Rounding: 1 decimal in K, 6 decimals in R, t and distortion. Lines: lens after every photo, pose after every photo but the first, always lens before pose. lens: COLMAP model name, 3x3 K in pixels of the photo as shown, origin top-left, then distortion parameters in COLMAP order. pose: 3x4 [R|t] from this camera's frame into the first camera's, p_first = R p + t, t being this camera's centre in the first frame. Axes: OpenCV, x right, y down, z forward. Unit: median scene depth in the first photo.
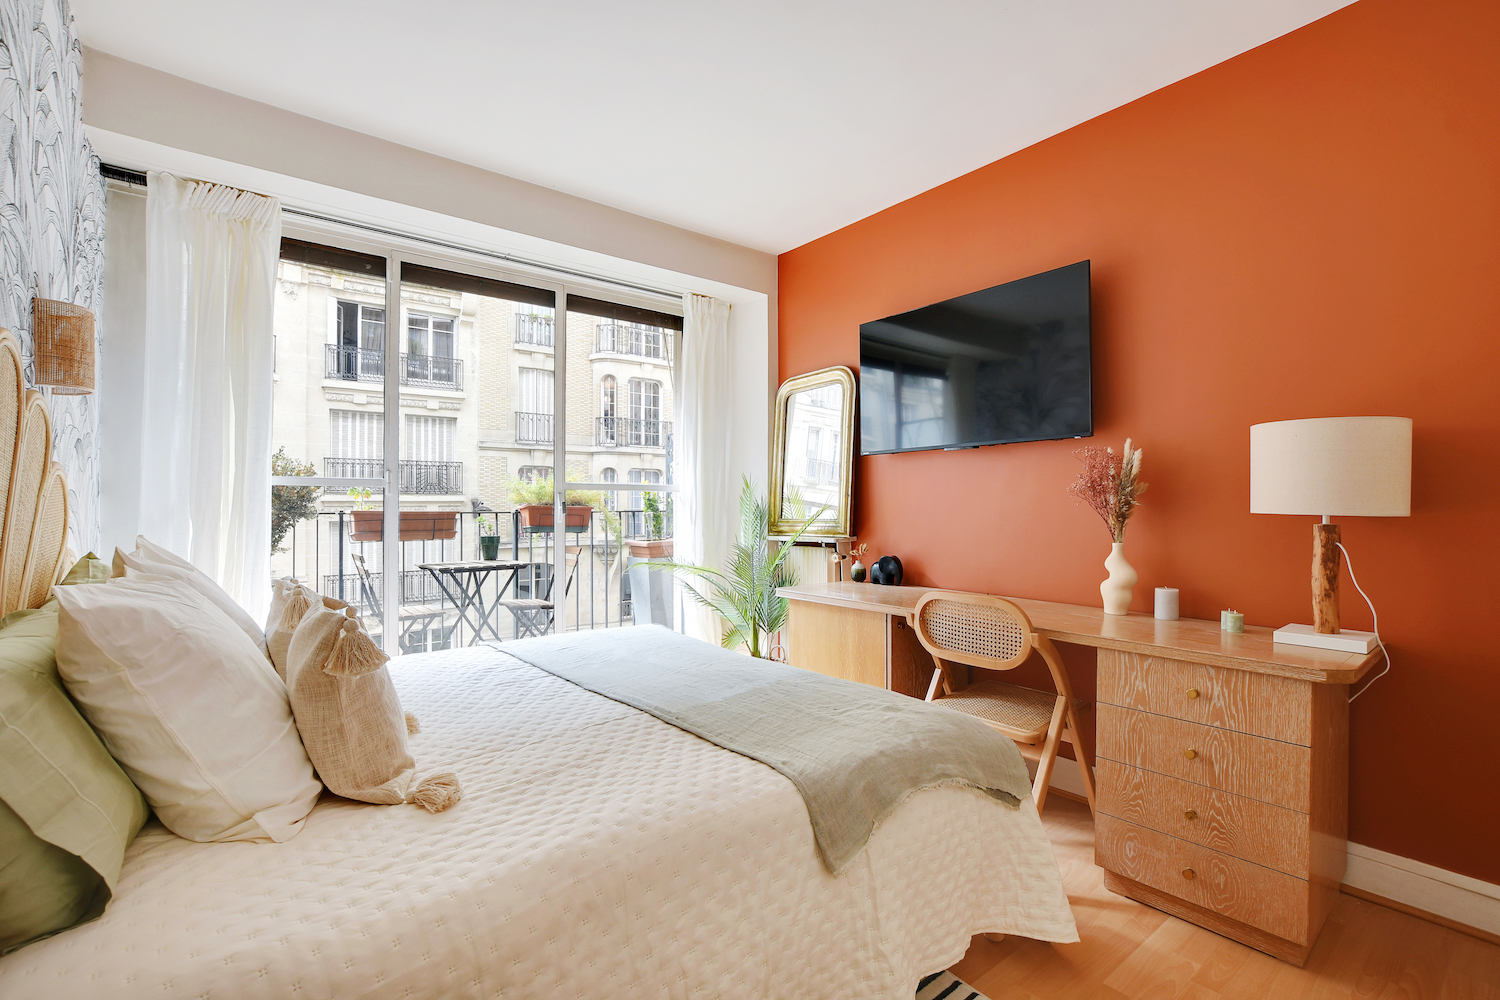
lens RADIAL K [[682.1, 0, 756.6], [0, 682.1, 502.4], [0, 0, 1]] dist [-0.030656, 0.008590]
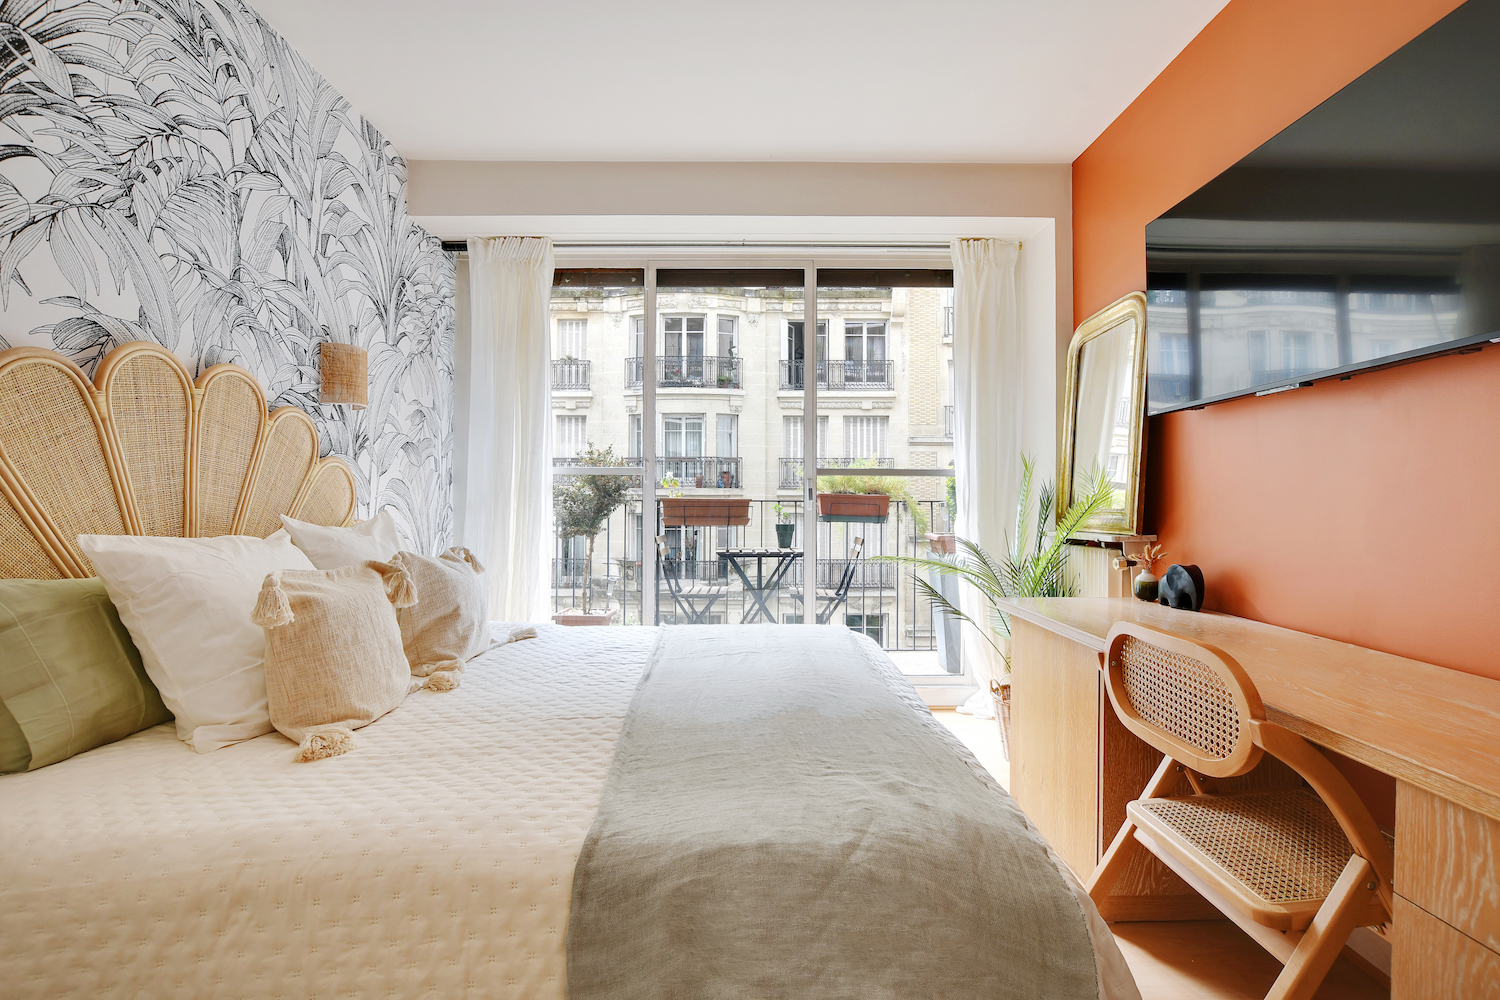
lens RADIAL K [[682.1, 0, 756.6], [0, 682.1, 502.4], [0, 0, 1]] dist [-0.030656, 0.008590]
pose [[0.777260, 0.003396, -0.629170, 0.269858], [0.000164, 0.999984, 0.005600, 0.013791], [0.629179, -0.004456, 0.777248, 0.220716]]
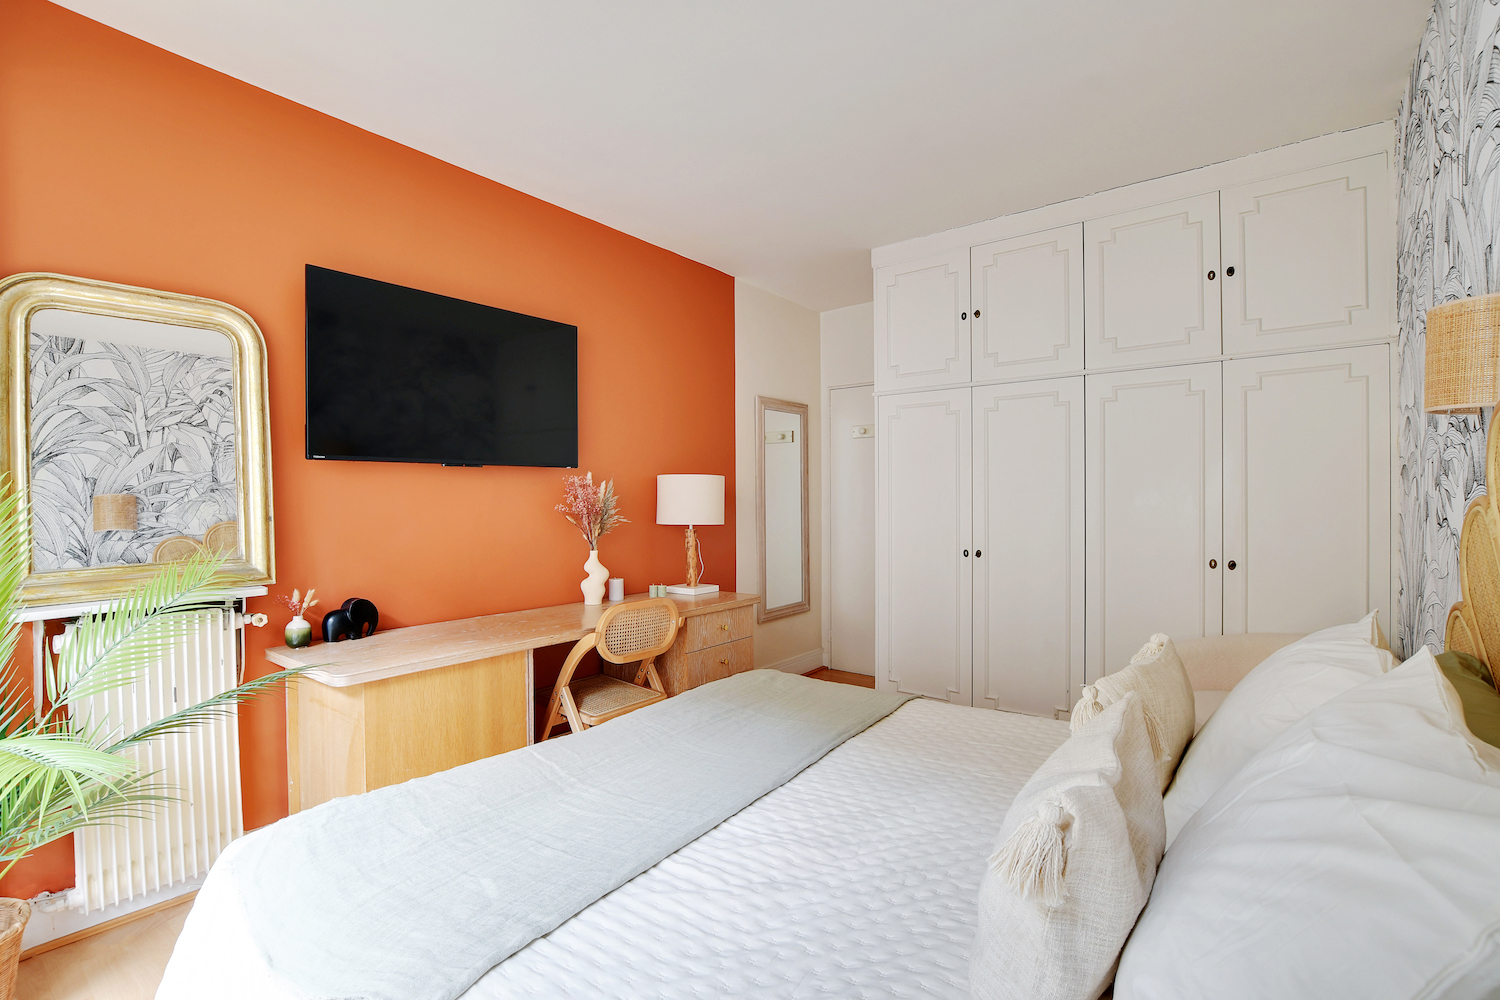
lens RADIAL K [[682.1, 0, 756.6], [0, 682.1, 502.4], [0, 0, 1]] dist [-0.030656, 0.008590]
pose [[-0.246954, -0.011065, 0.968964, -0.601913], [-0.006837, 0.999930, 0.009676, -0.035847], [-0.969003, -0.004236, -0.247012, 0.722730]]
